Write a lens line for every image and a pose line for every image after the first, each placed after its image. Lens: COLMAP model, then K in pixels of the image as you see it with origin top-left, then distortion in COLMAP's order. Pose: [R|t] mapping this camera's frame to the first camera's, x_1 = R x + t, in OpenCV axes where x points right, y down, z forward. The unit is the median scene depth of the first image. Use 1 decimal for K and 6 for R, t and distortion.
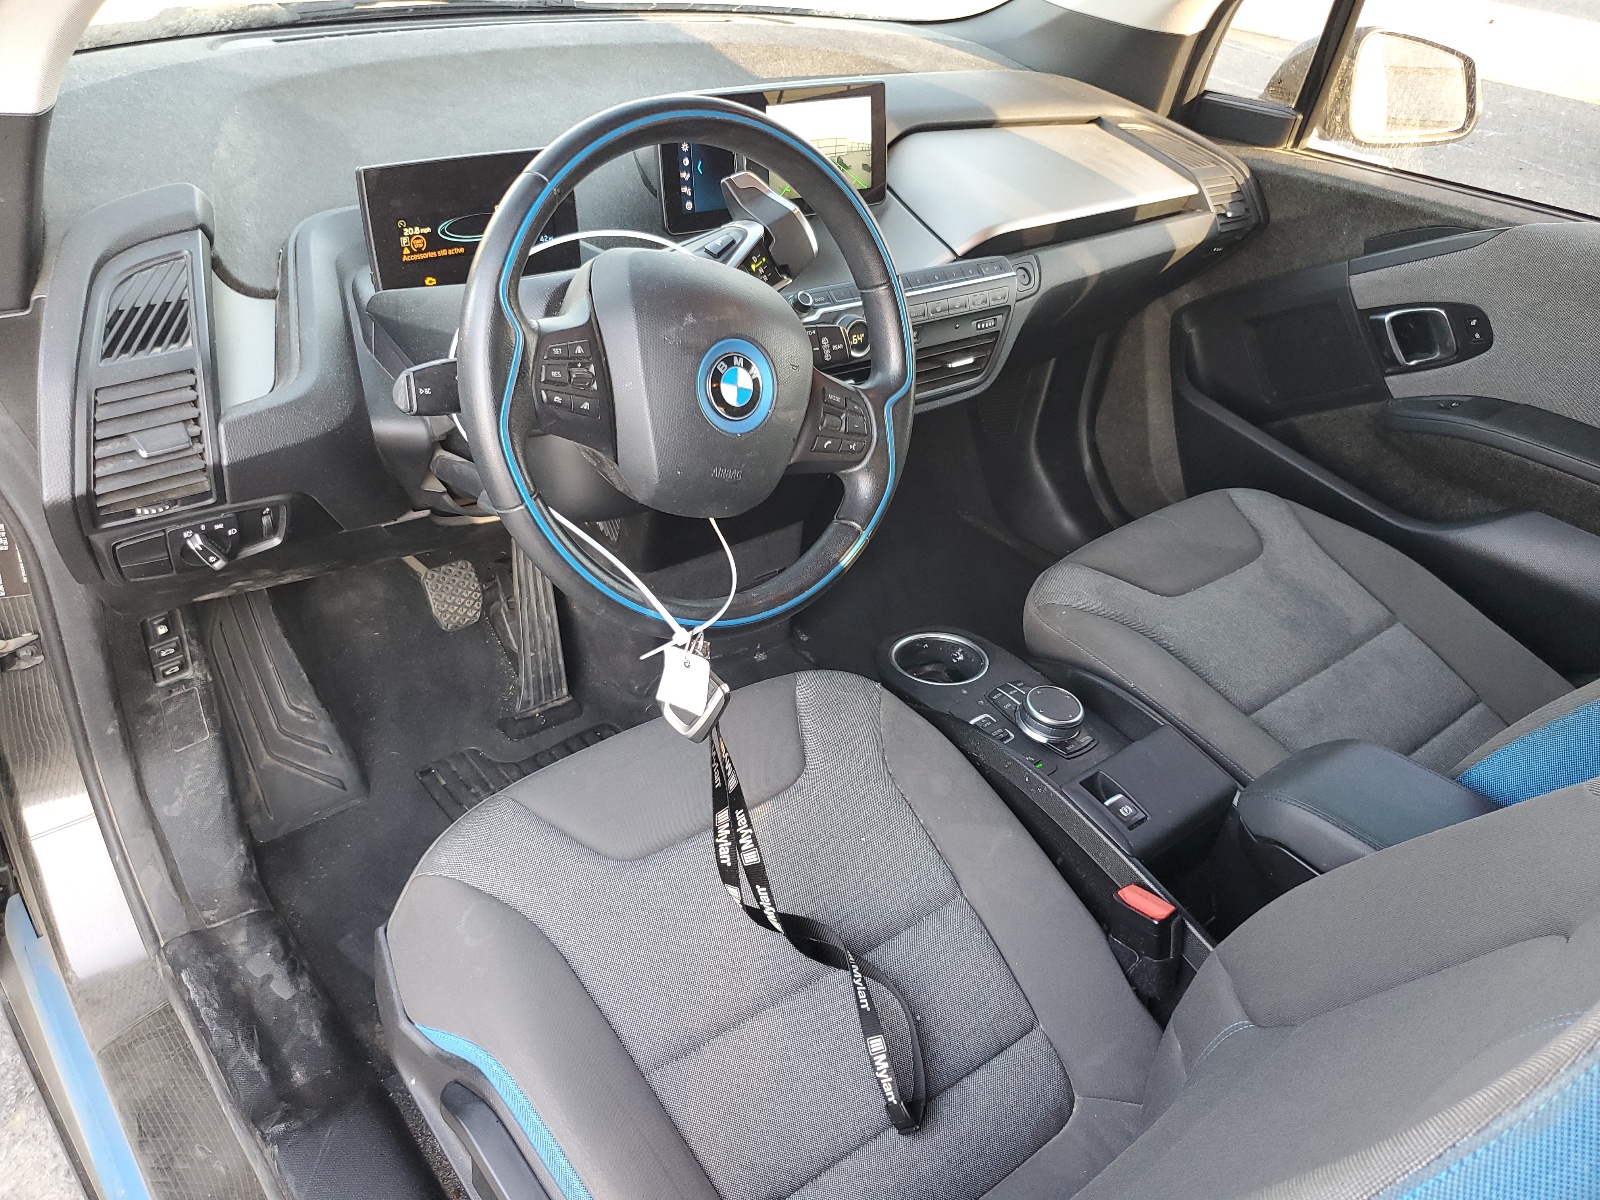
lens RADIAL K [[1210.5, 0, 800.0], [0, 1210.5, 600.0], [0, 0, 1]] dist [0.002128, 0.000473]
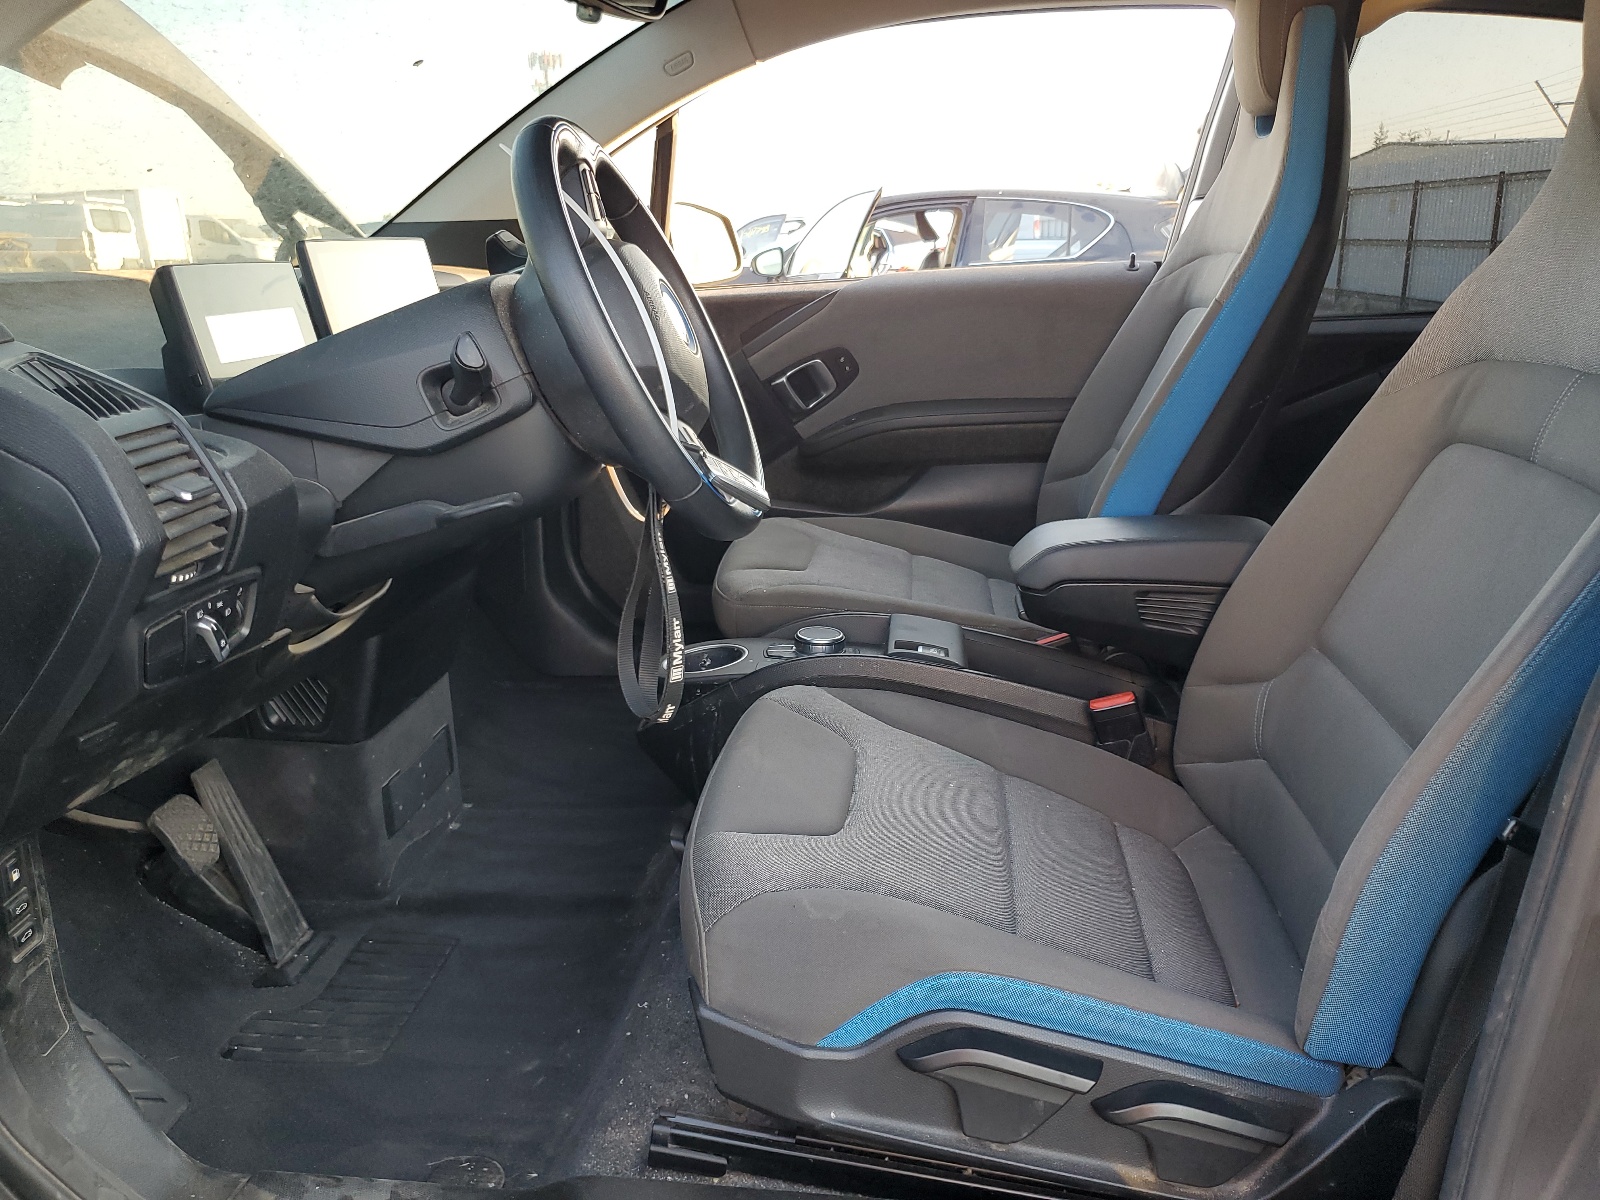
lens RADIAL K [[1210.5, 0, 800.0], [0, 1210.5, 600.0], [0, 0, 1]] dist [0.002128, 0.000473]
pose [[0.715593, -0.306186, 0.627835, -0.420576], [0.466705, 0.878325, -0.103593, 0.128560], [-0.519724, 0.367144, 0.771422, 0.061495]]
